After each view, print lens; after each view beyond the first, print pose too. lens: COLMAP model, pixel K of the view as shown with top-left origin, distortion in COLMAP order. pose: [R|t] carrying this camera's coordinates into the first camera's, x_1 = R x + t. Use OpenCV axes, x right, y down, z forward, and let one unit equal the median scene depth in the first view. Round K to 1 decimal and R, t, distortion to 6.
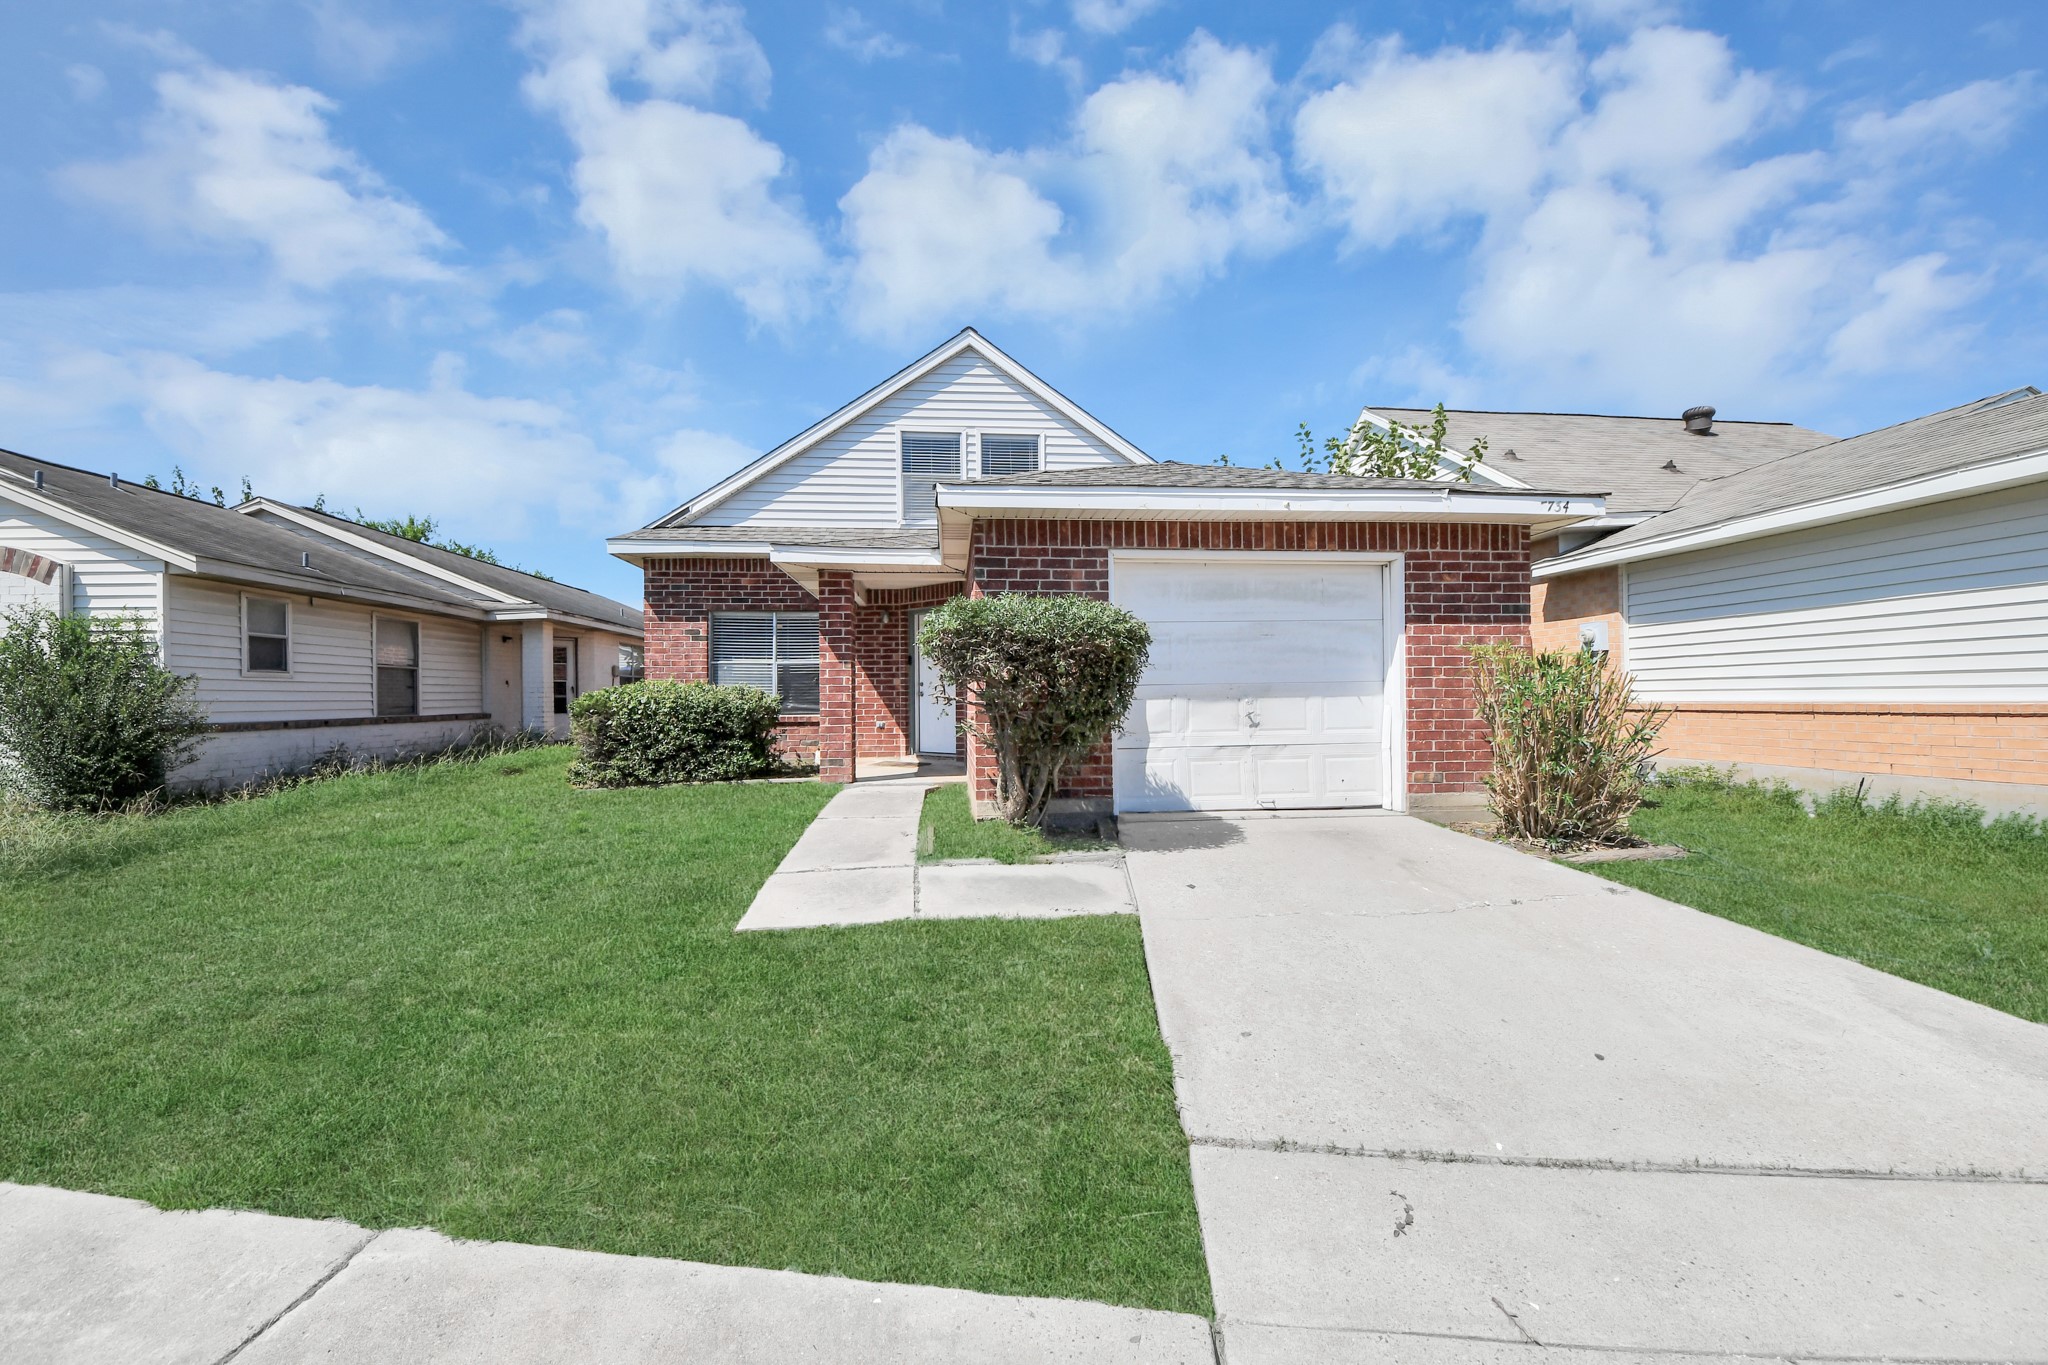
lens RADIAL K [[723.2, 0, 1021.6], [0, 723.2, 707.9], [0, 0, 1]] dist [-0.000438, -0.000026]
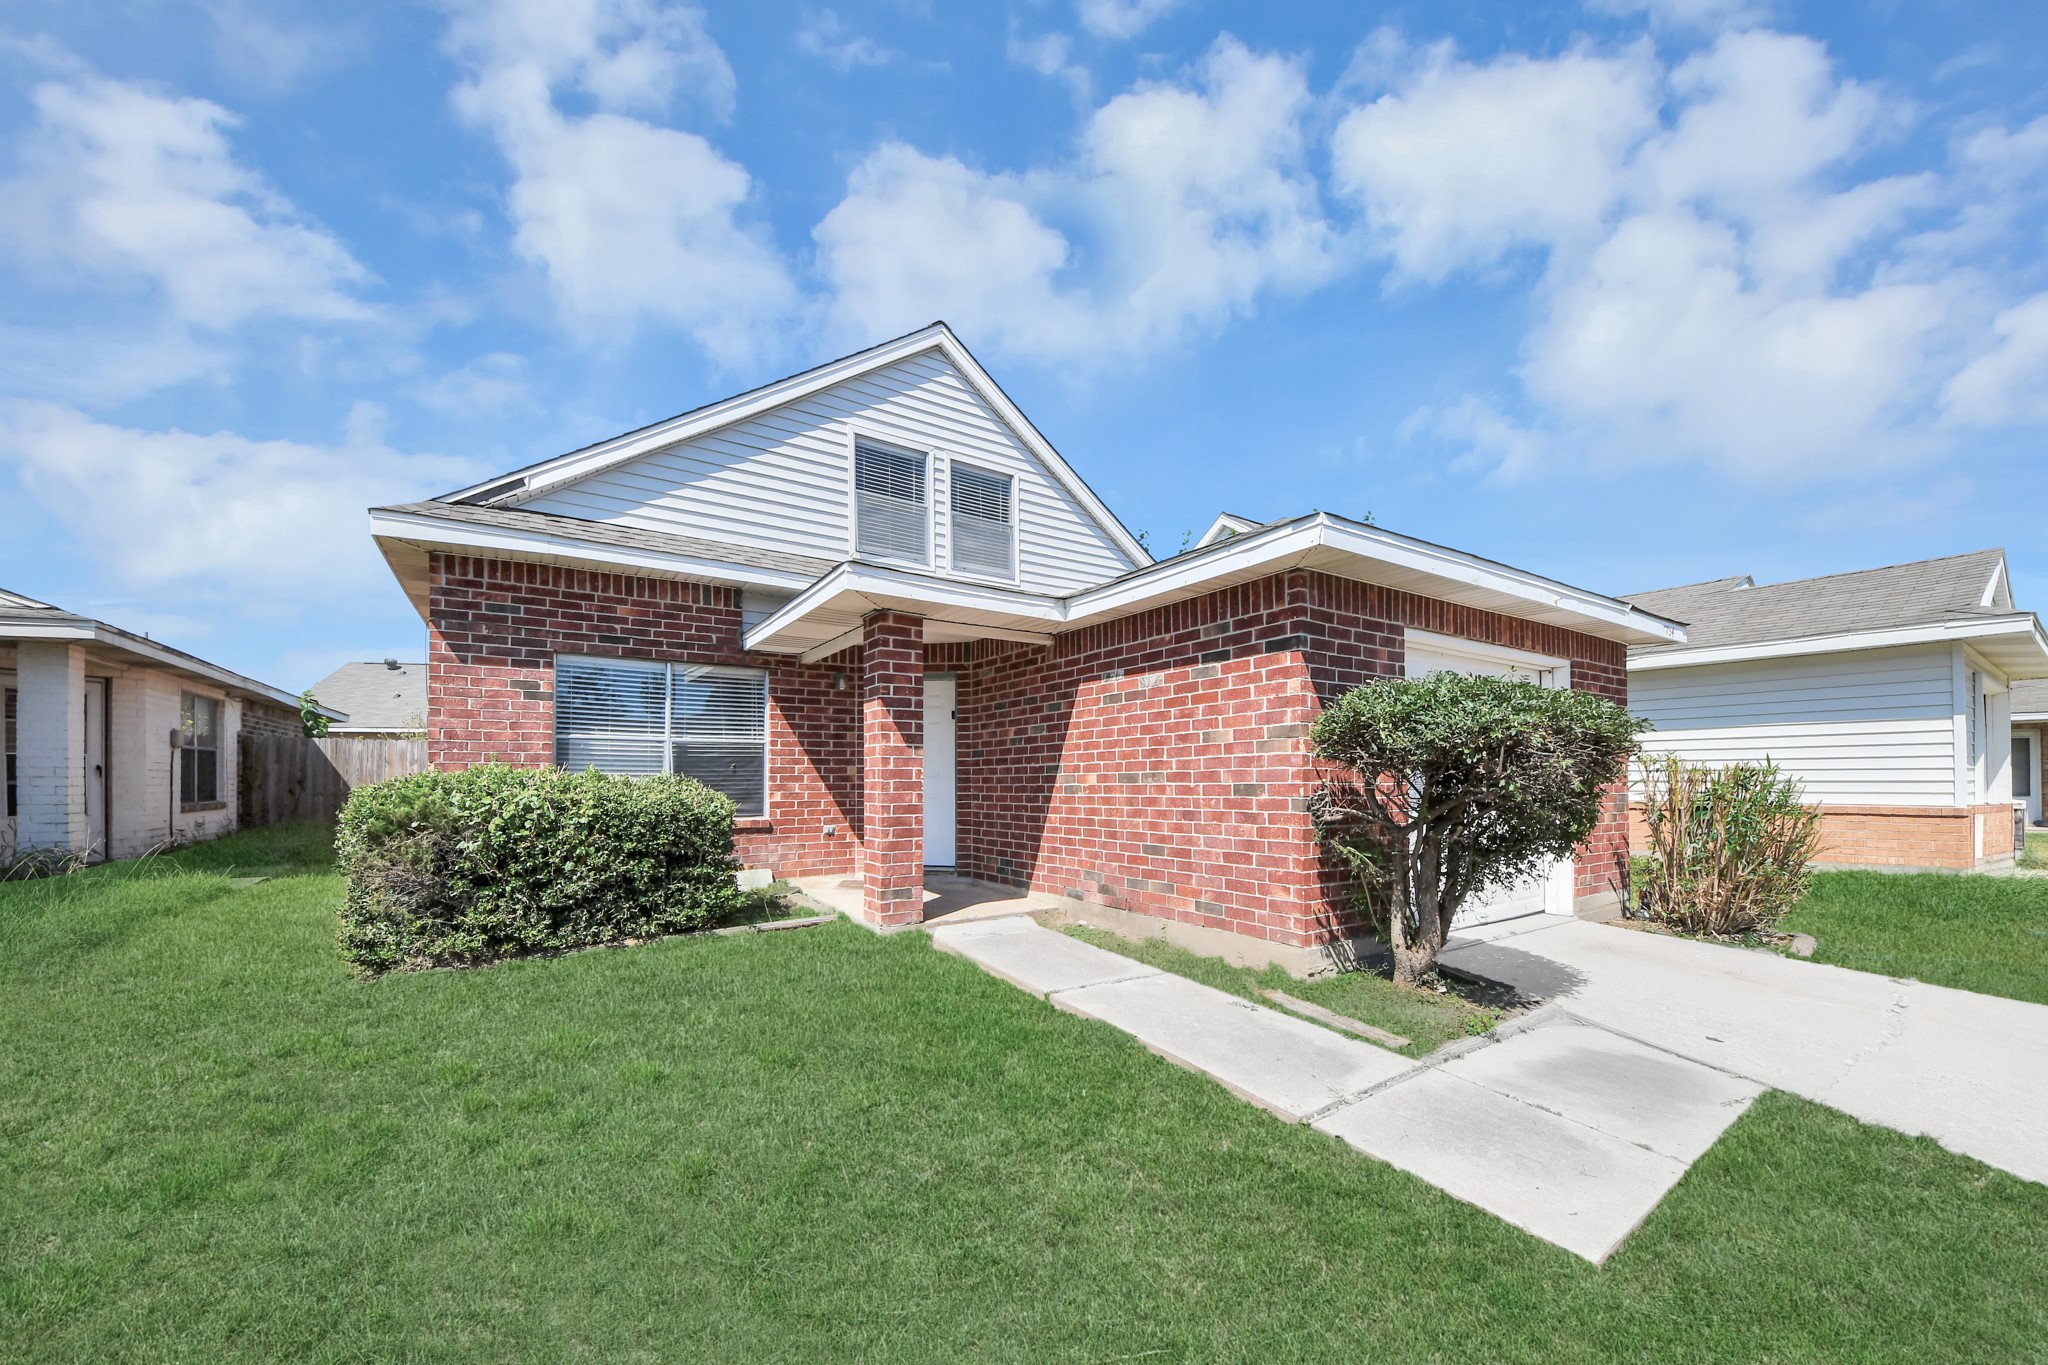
lens RADIAL K [[733.6, 0, 1024.2], [0, 733.6, 782.7], [0, 0, 1]] dist [-0.010435, -0.000108]
pose [[0.881919, 0.005125, 0.471373, -0.375343], [-0.001695, 0.999969, -0.007701, -0.019022], [-0.471398, 0.005992, 0.881900, 0.265599]]
